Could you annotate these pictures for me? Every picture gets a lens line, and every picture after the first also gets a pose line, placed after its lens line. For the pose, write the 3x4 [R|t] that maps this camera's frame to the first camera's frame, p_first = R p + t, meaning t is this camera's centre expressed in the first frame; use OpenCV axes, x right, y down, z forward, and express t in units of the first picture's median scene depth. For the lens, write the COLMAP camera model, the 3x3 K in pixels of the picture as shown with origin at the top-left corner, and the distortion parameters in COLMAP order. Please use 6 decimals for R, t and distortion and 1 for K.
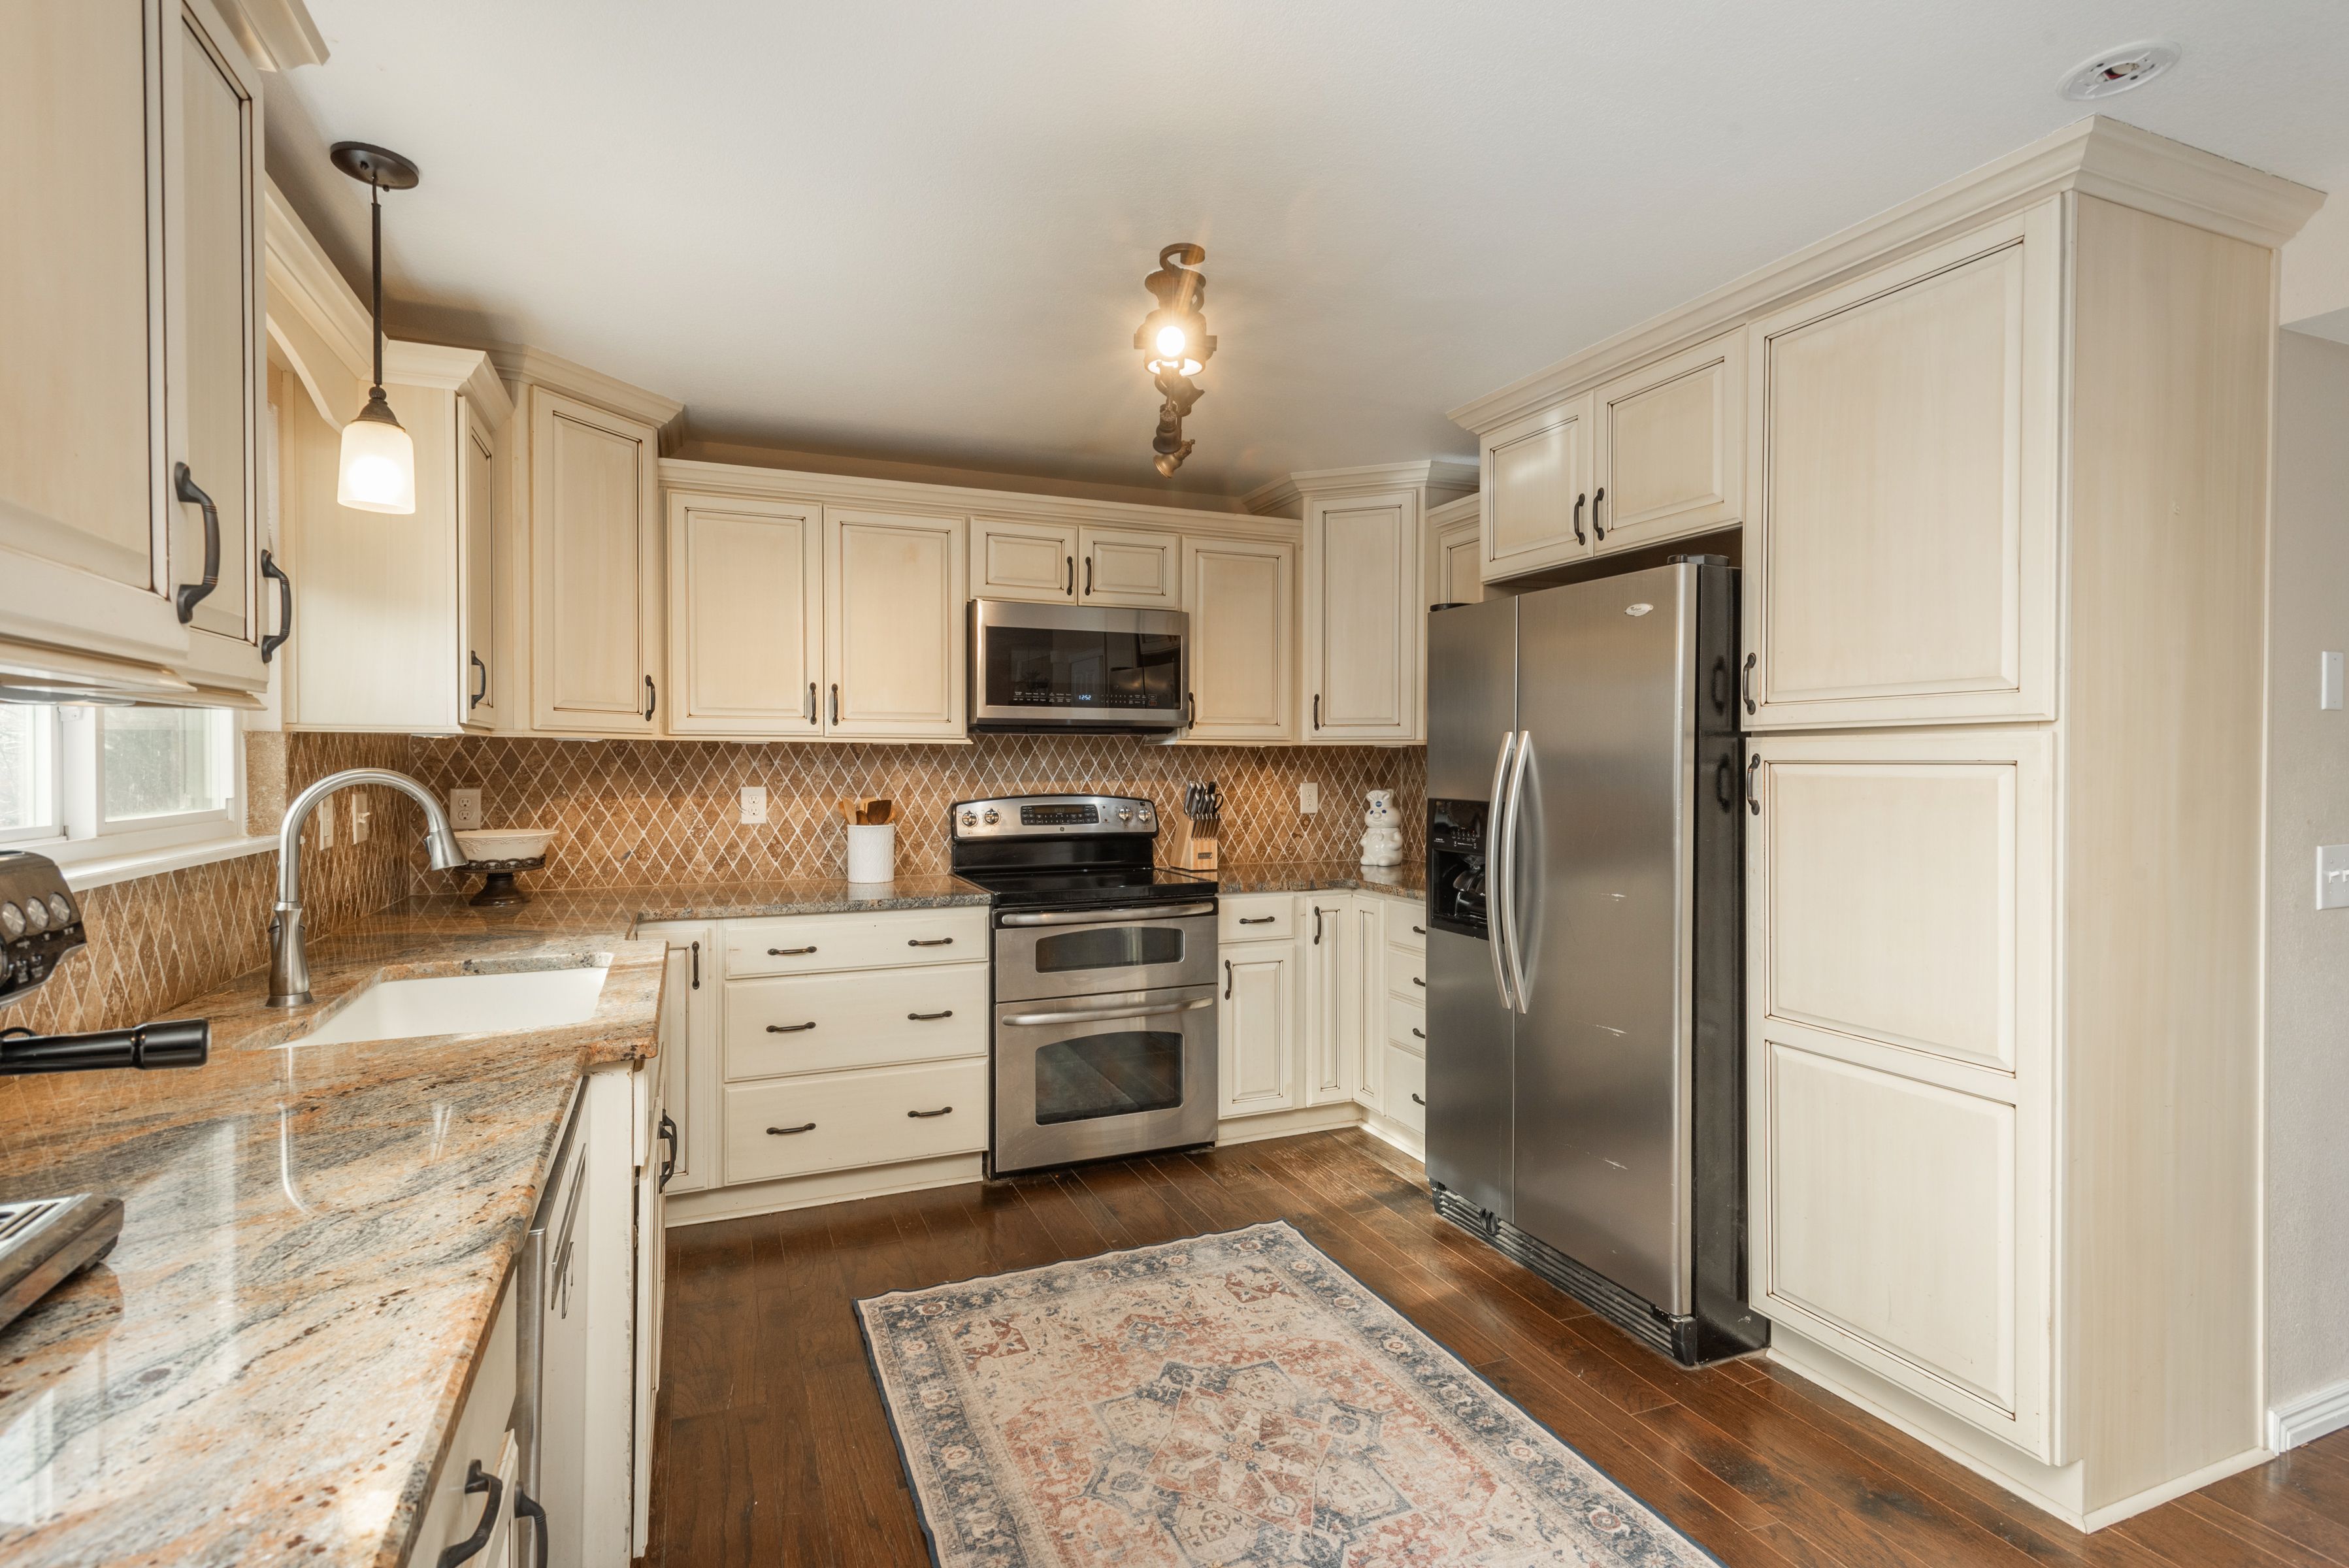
lens RADIAL K [[1139.6, 0, 1190.4], [0, 1139.6, 782.4], [0, 0, 1]] dist [0.021937, -0.000043]
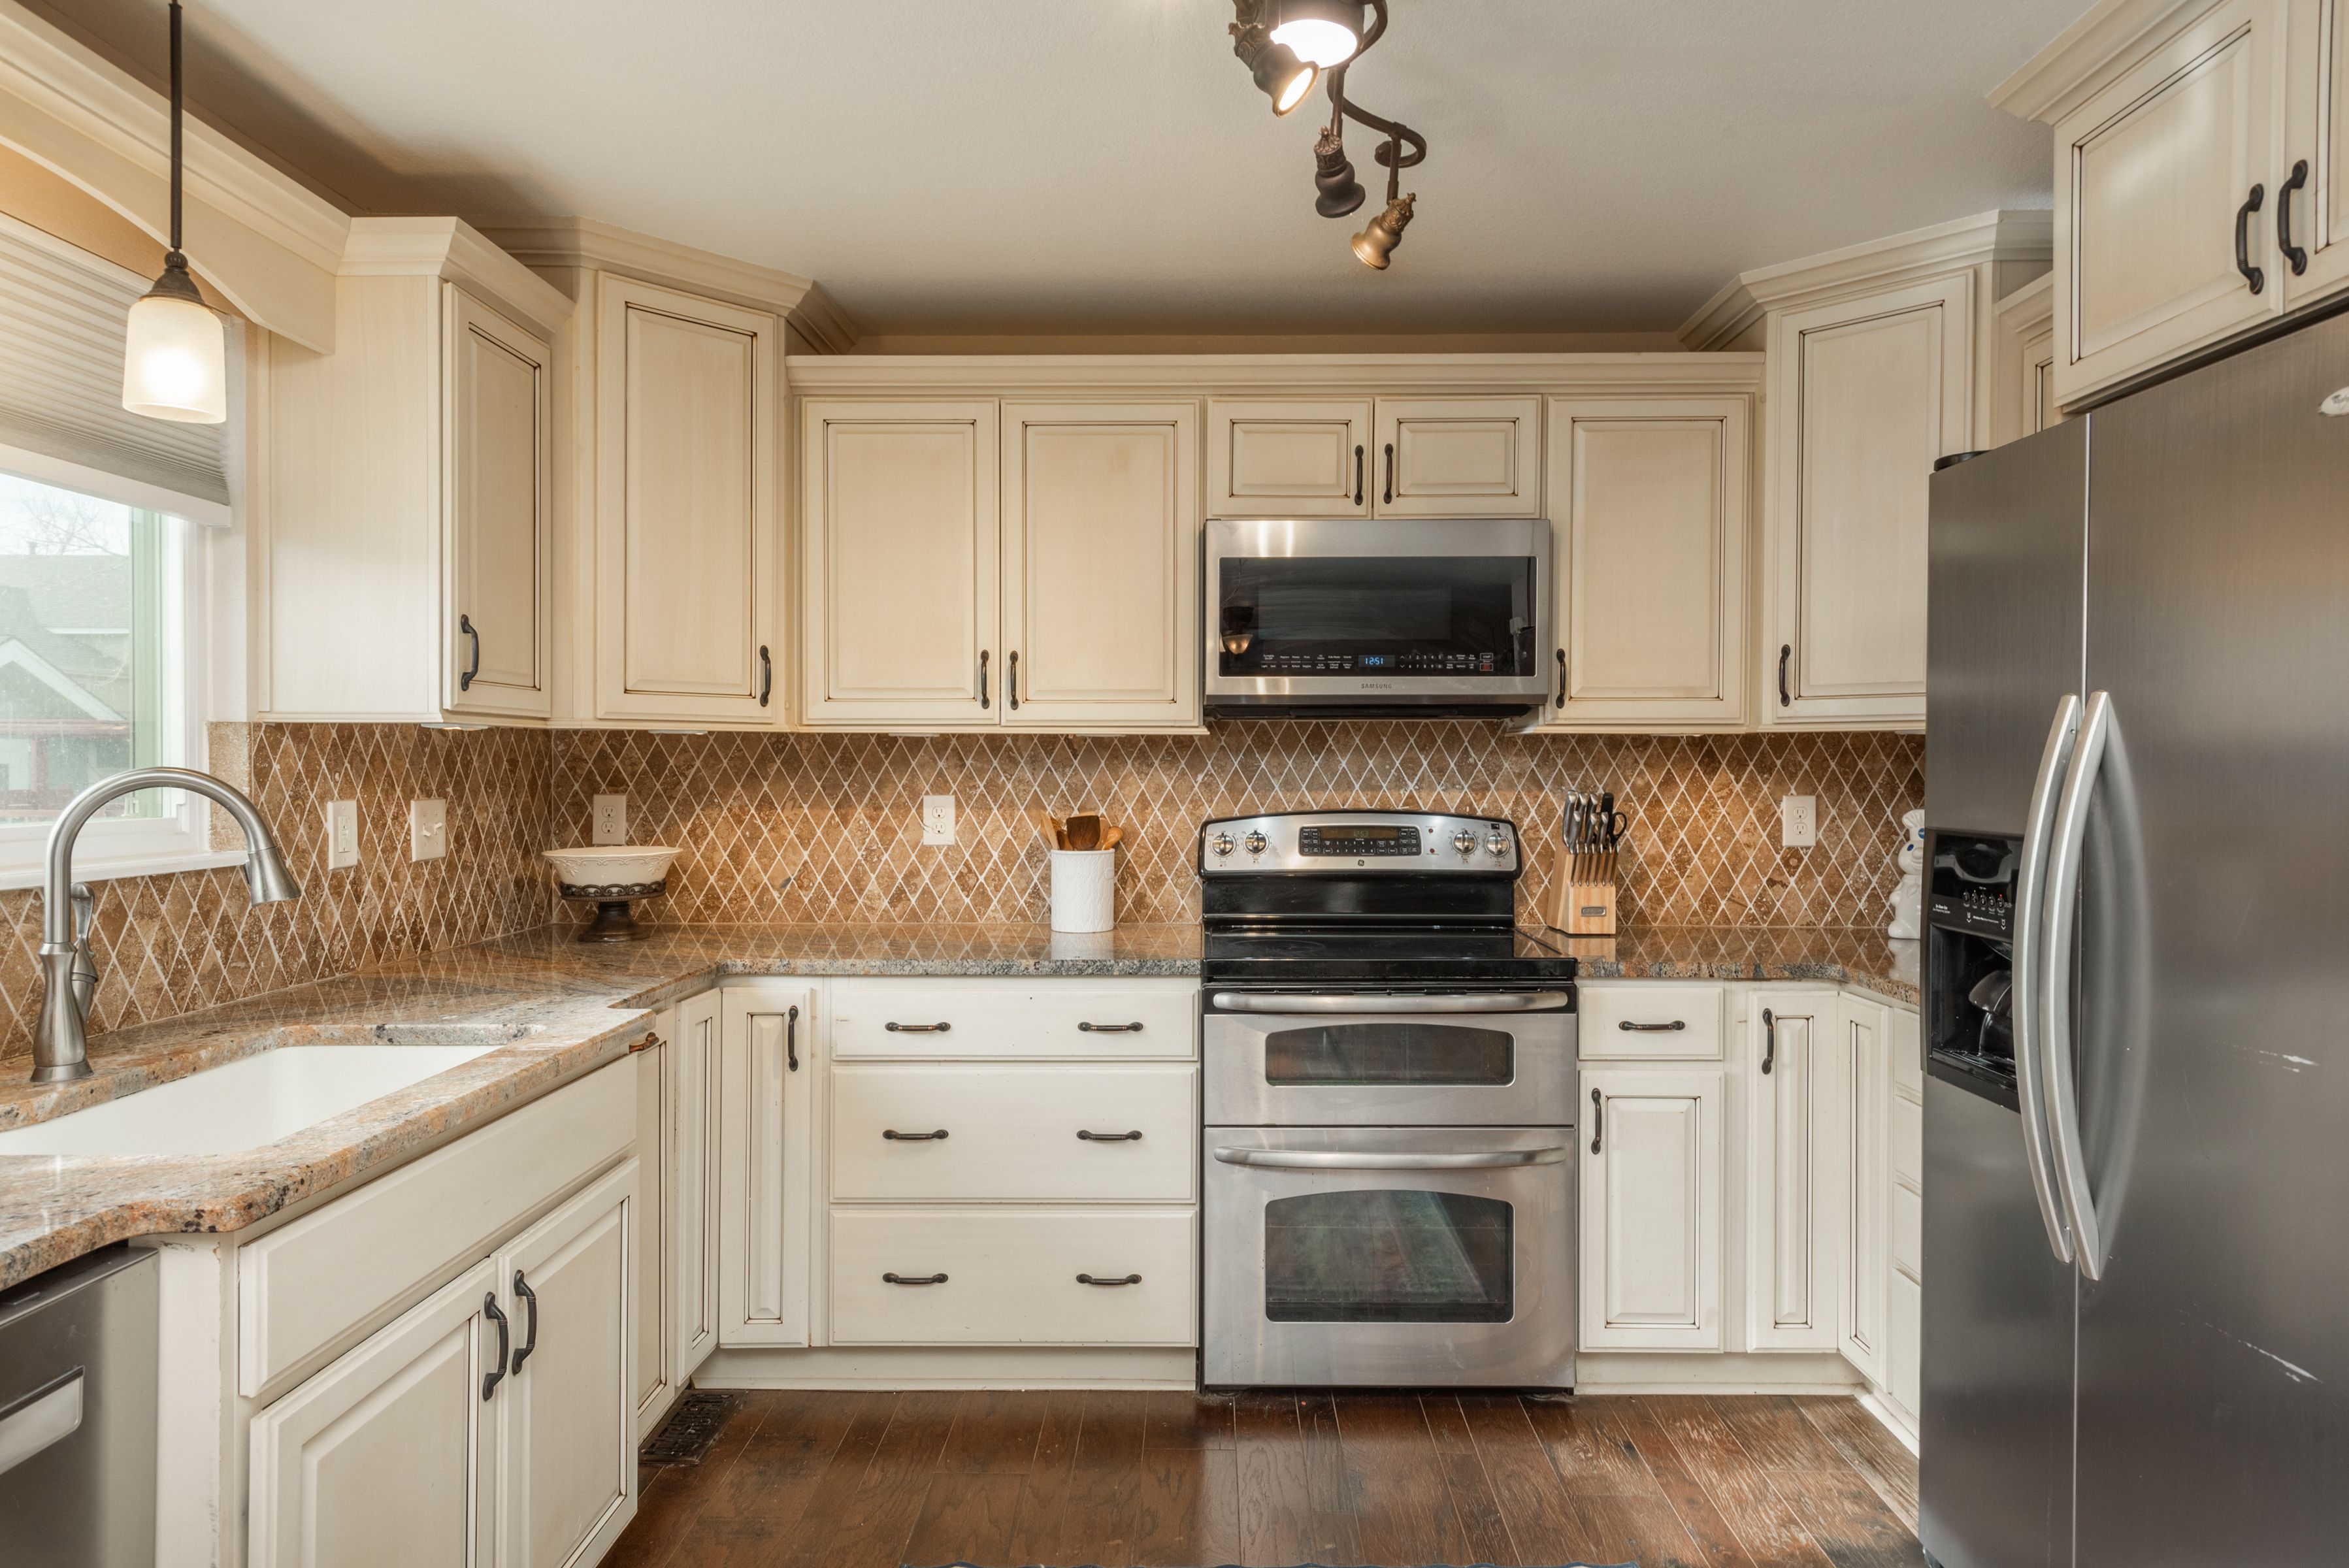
lens RADIAL K [[1429.7, 0, 1189.3], [0, 1429.7, 787.0], [0, 0, 1]] dist [0.027571, -0.020964]
pose [[0.915348, 0.005549, -0.402627, 0.142299], [-0.006762, 0.999976, -0.001592, -0.001060], [0.402608, 0.004180, 0.915363, 0.222514]]
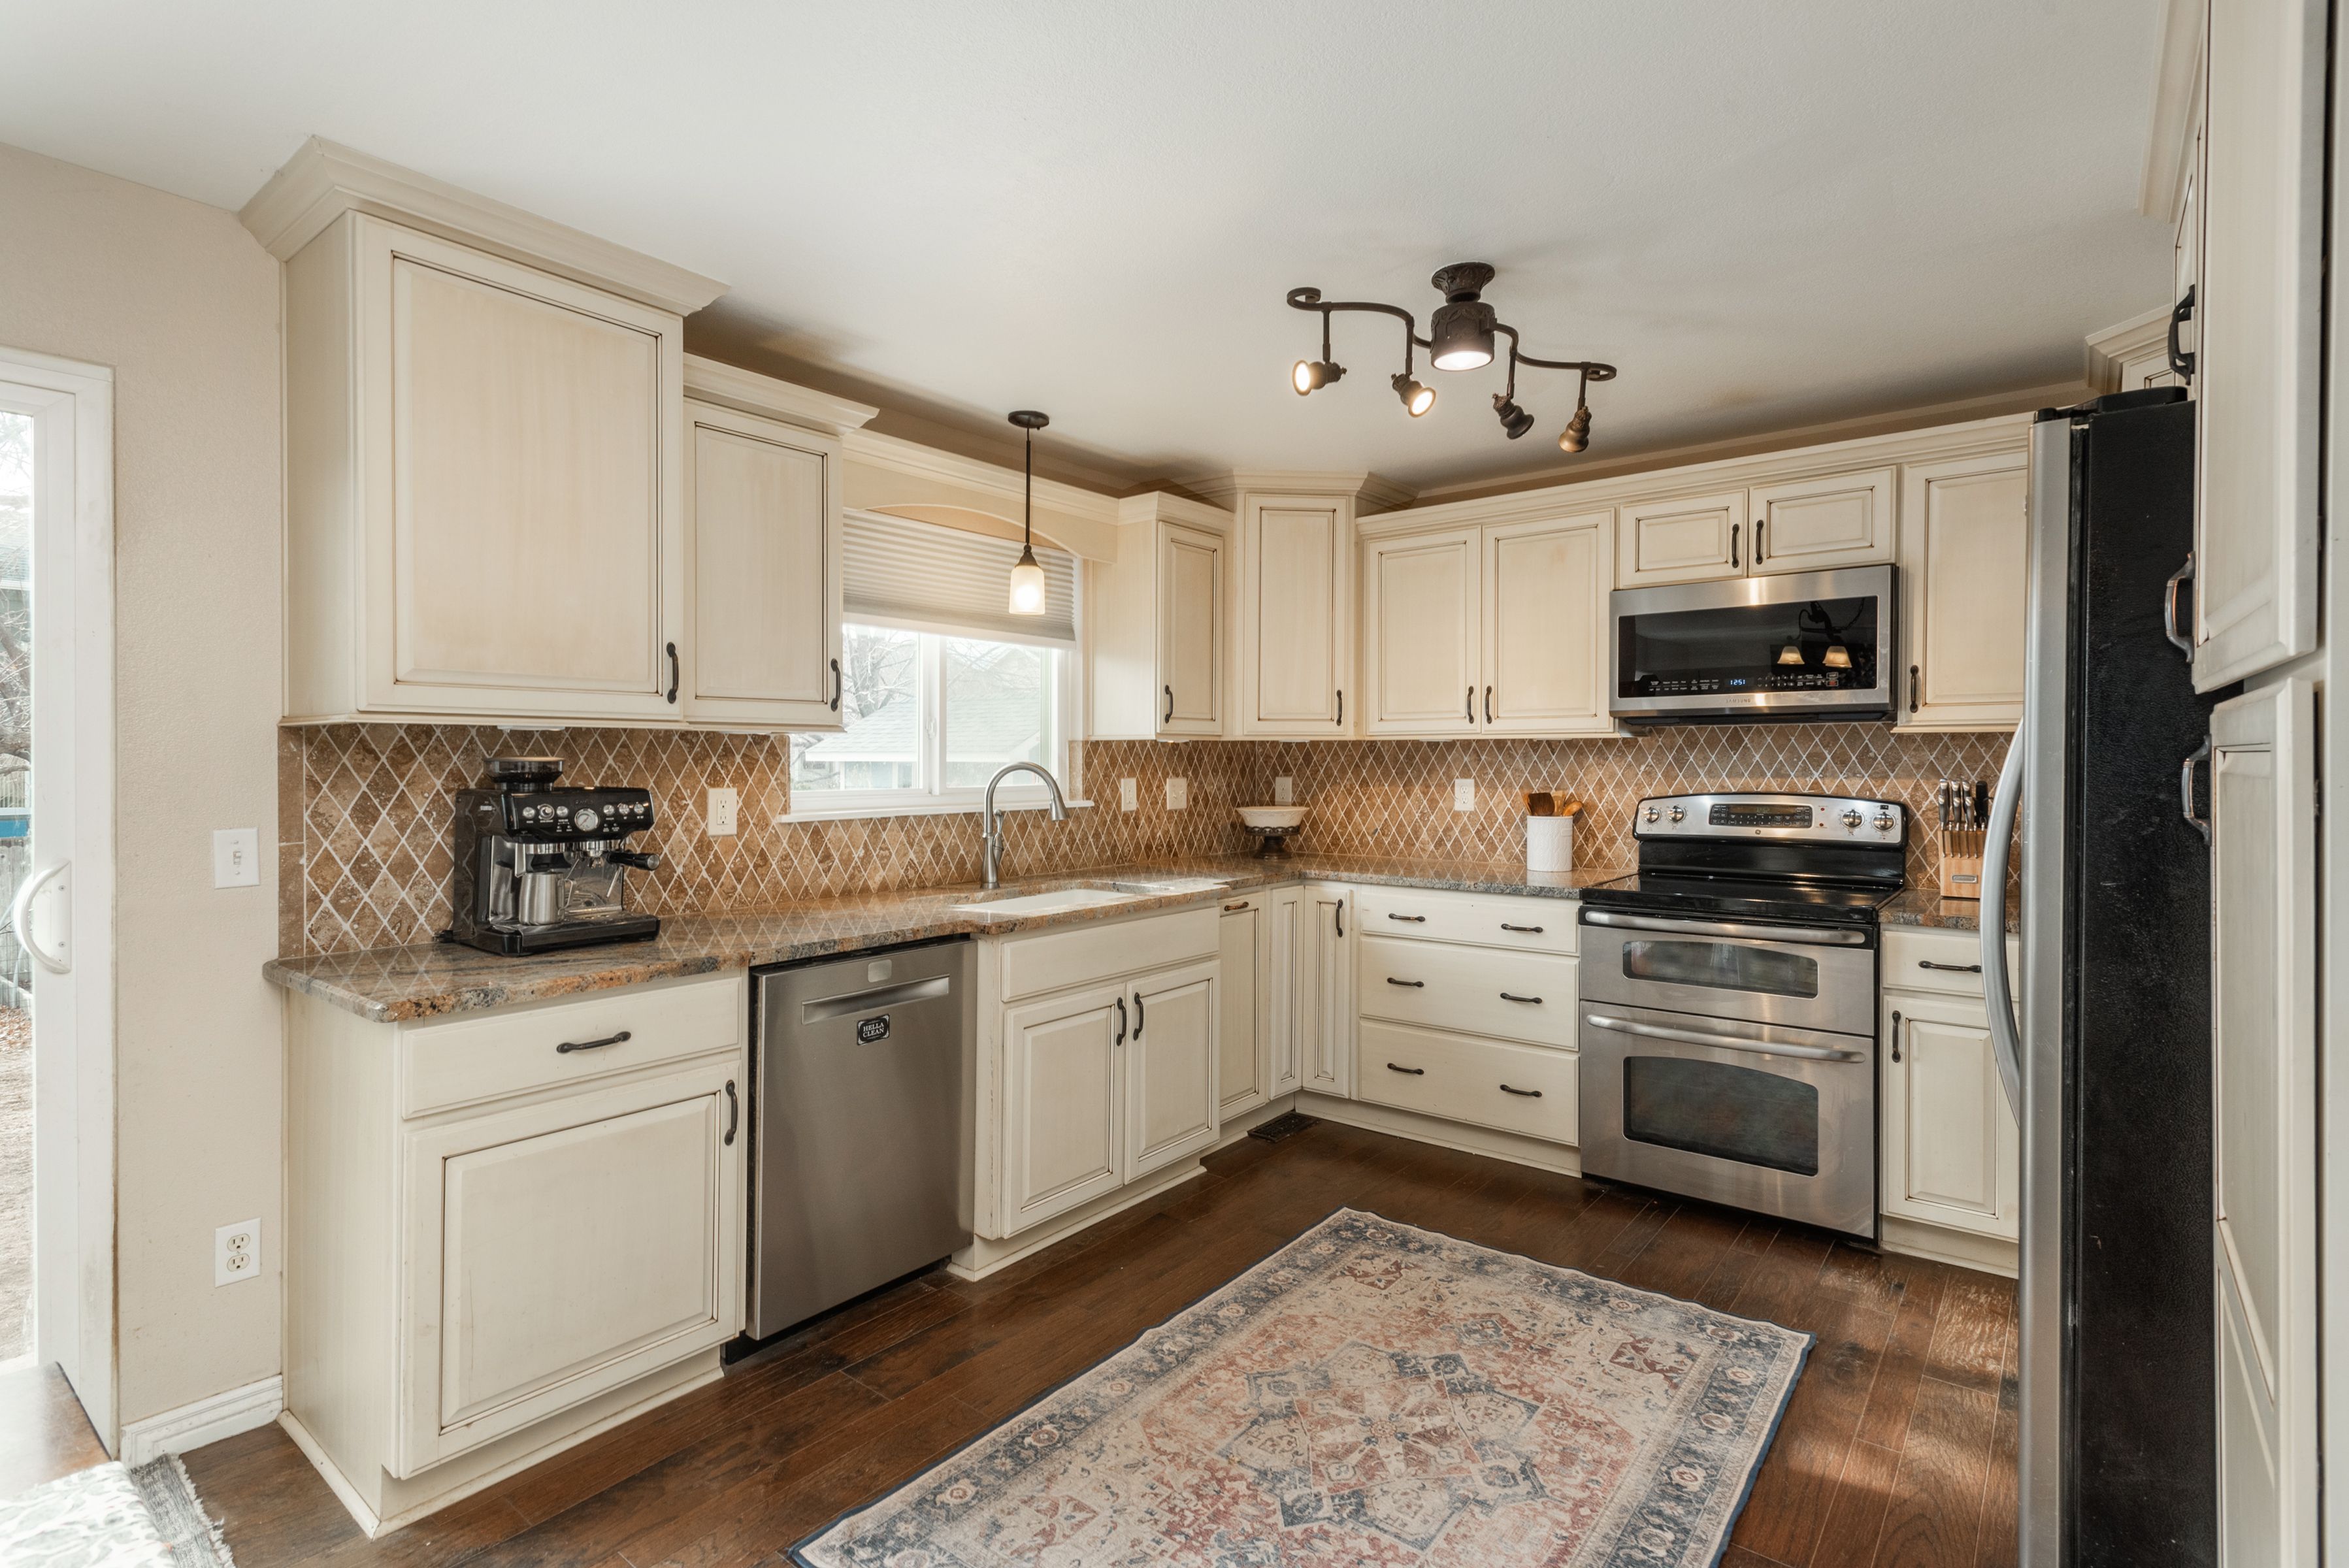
lens RADIAL K [[1129.0, 0, 1148.3], [0, 1129.0, 767.5], [0, 0, 1]] dist [0.017820, -0.000265]
pose [[0.465769, 0.003951, -0.884898, 0.486131], [-0.012793, 0.999916, -0.002269, -0.000795], [0.884814, 0.012377, 0.465780, 0.194274]]
